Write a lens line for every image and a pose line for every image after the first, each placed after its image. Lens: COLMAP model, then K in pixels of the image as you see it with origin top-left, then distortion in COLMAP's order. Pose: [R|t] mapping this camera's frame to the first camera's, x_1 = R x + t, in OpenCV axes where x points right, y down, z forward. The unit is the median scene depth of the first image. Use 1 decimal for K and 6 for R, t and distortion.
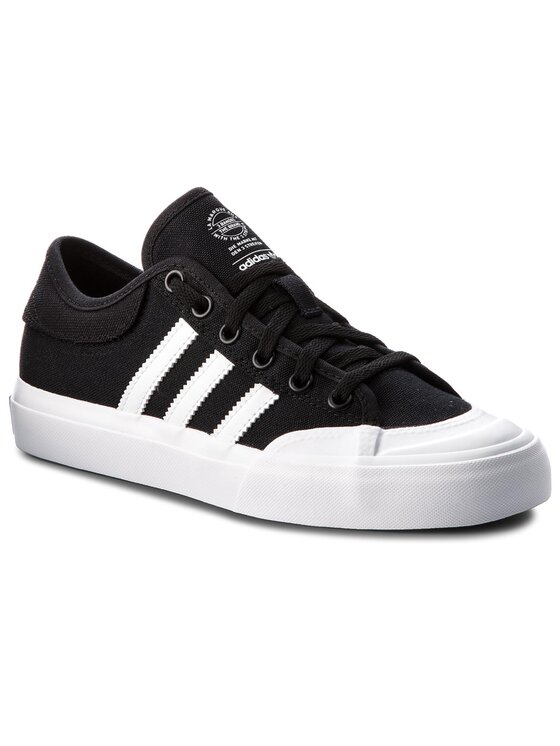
lens RADIAL K [[4571.7, 0, 275.7], [0, 4571.7, 376.1], [0, 0, 1]] dist [1.109865, 0.000000]
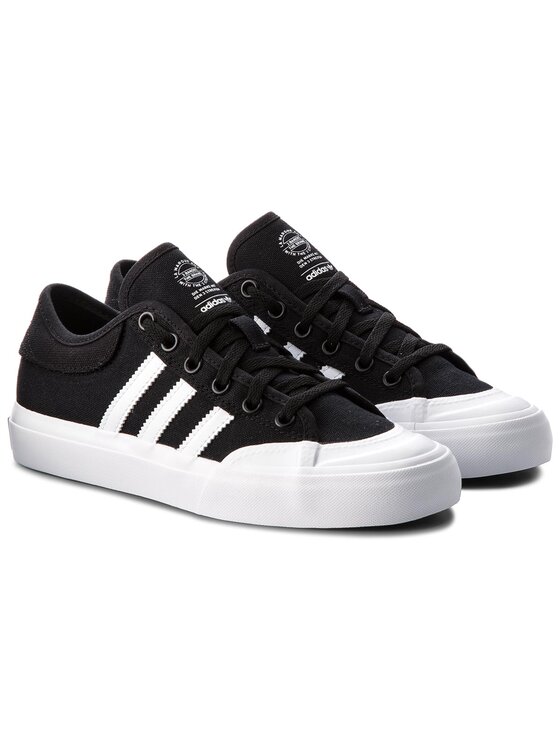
lens RADIAL K [[4571.7, 0, 284.9], [0, 4571.7, 366.5], [0, 0, 1]] dist [1.109865, 0.000000]
pose [[0.999898, -0.002165, 0.014098, -0.002837], [0.002188, 0.999996, -0.001617, -0.006866], [-0.014094, 0.001647, 0.999899, -0.198251]]
